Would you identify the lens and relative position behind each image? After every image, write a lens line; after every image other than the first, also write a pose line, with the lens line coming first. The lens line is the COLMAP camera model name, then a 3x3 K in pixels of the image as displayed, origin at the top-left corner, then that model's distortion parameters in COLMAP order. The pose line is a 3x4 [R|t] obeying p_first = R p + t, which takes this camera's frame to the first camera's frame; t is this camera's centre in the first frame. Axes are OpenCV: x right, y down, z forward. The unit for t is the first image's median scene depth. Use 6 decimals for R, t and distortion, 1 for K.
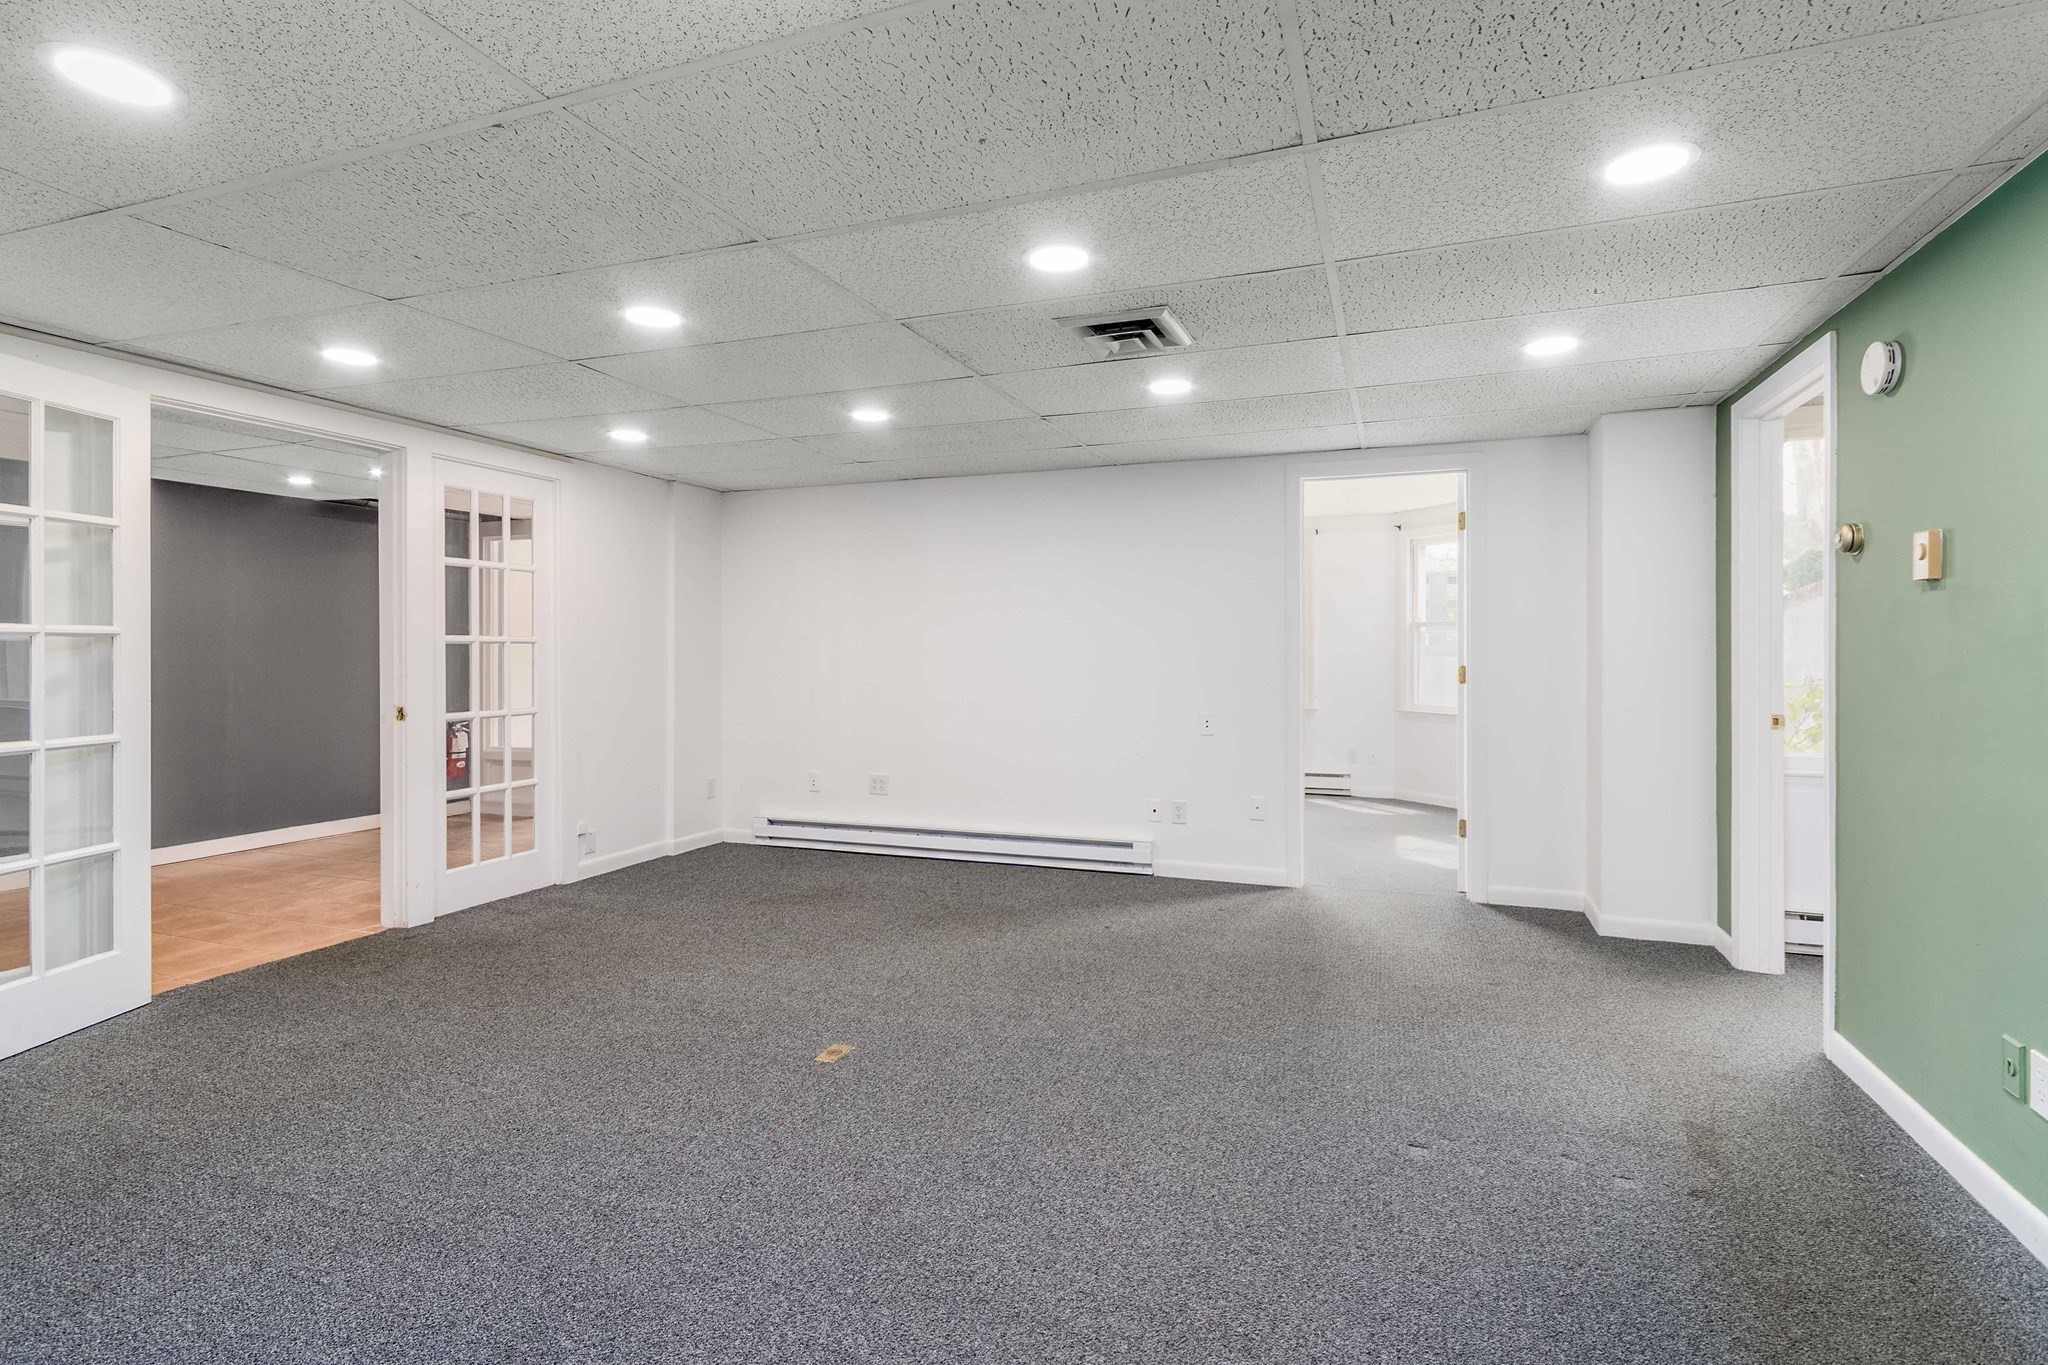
lens RADIAL K [[1008.8, 0, 1027.2], [0, 1008.8, 649.7], [0, 0, 1]] dist [0.001479, 0.000123]
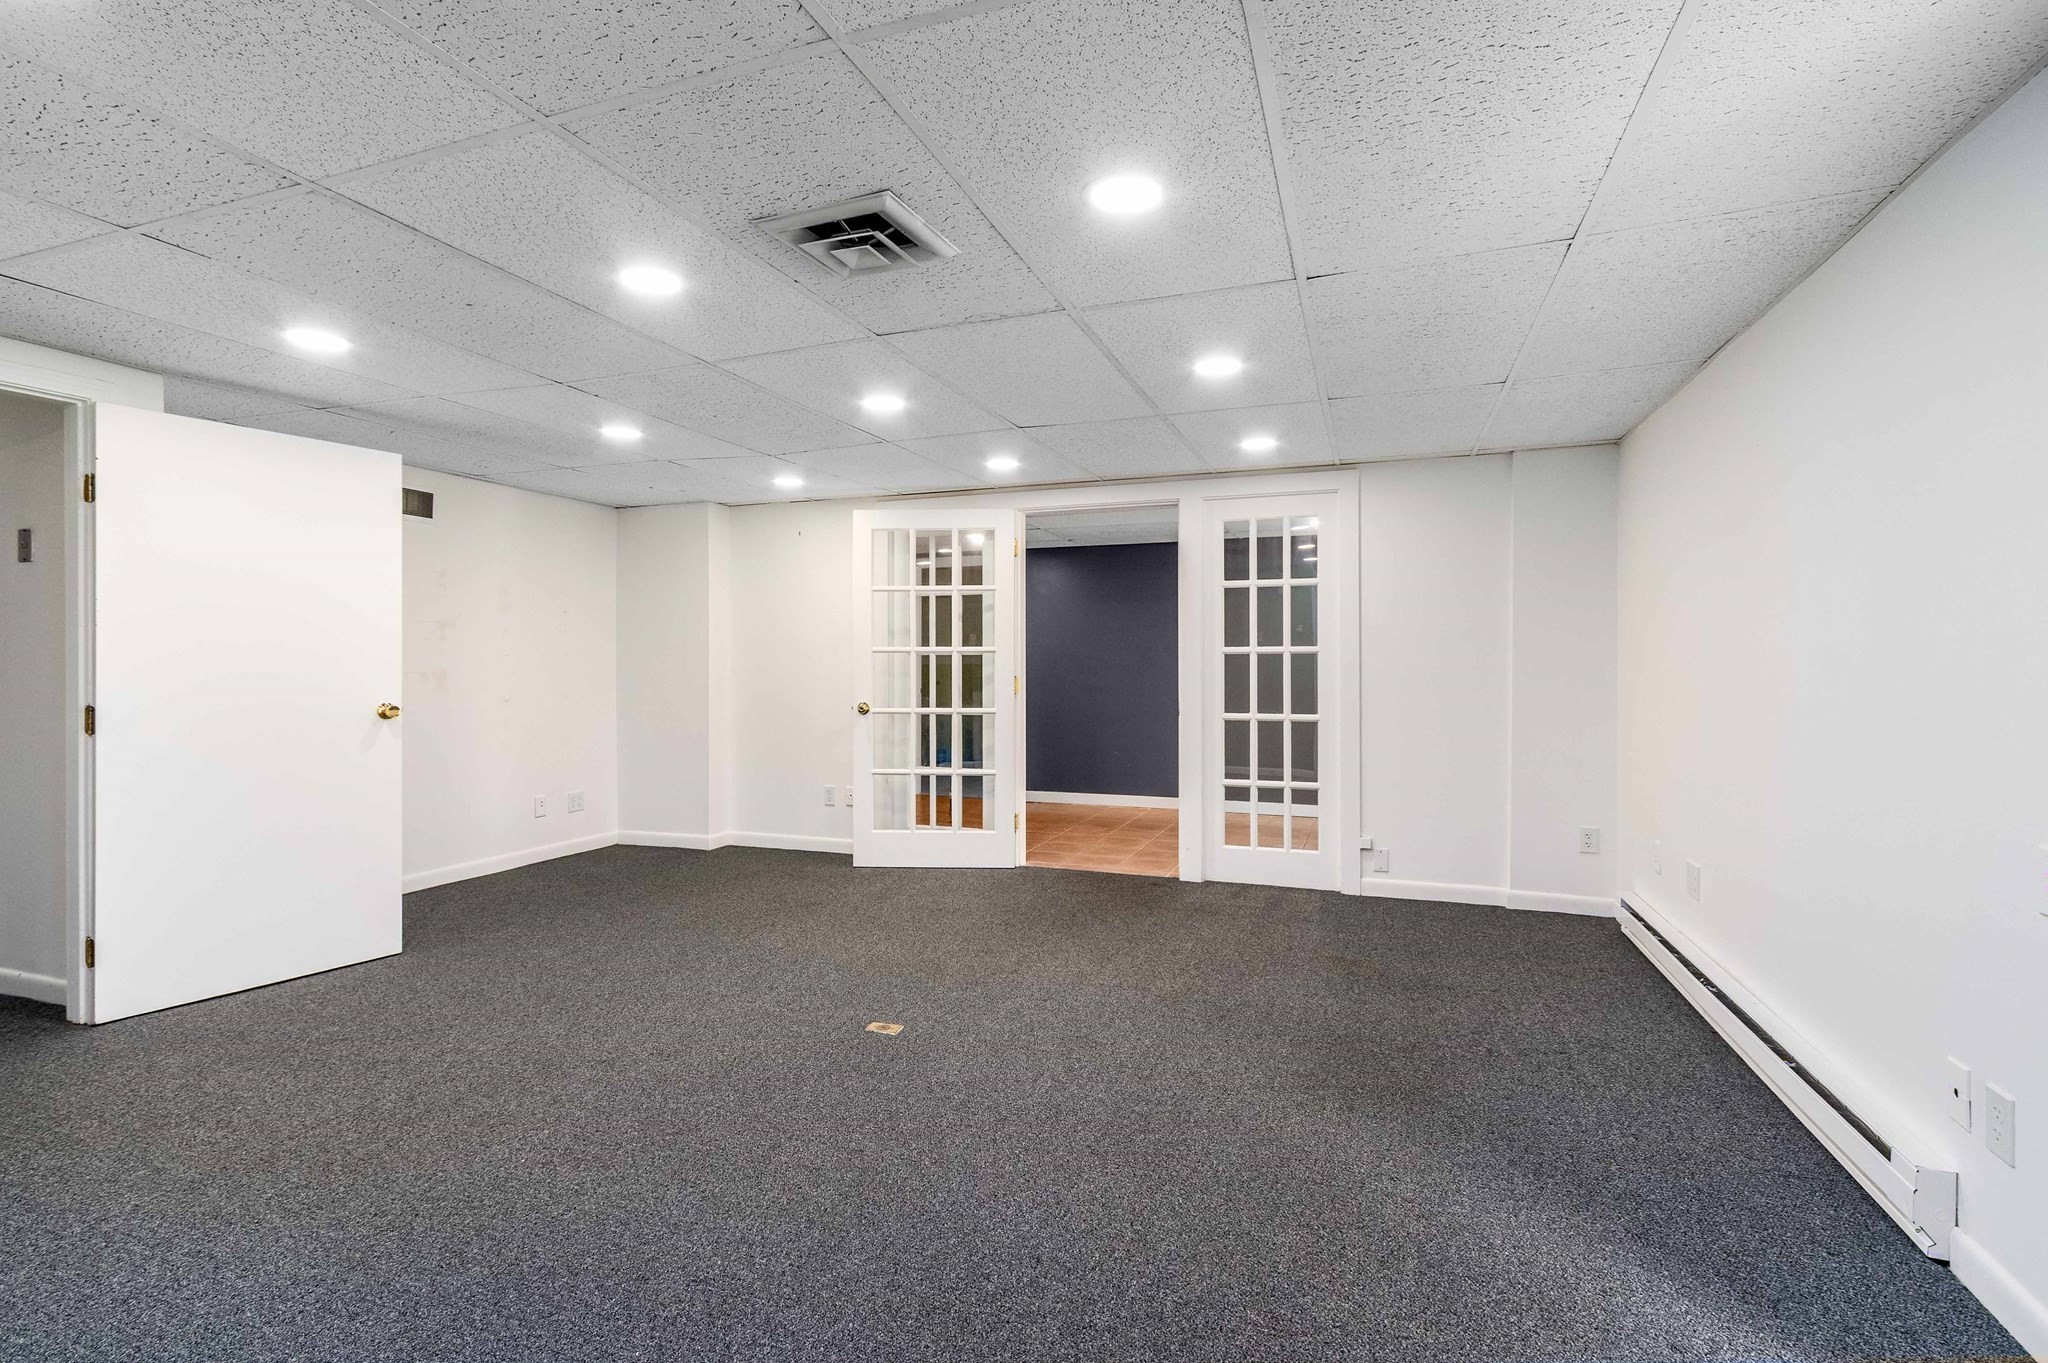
lens RADIAL K [[972.7, 0, 1026.0], [0, 972.7, 668.8], [0, 0, 1]] dist [0.000433, 0.000024]
pose [[0.018417, 0.005038, -0.999818, 0.560150], [-0.005775, 0.999971, 0.004933, 0.006967], [0.999814, 0.005683, 0.018446, 0.748967]]
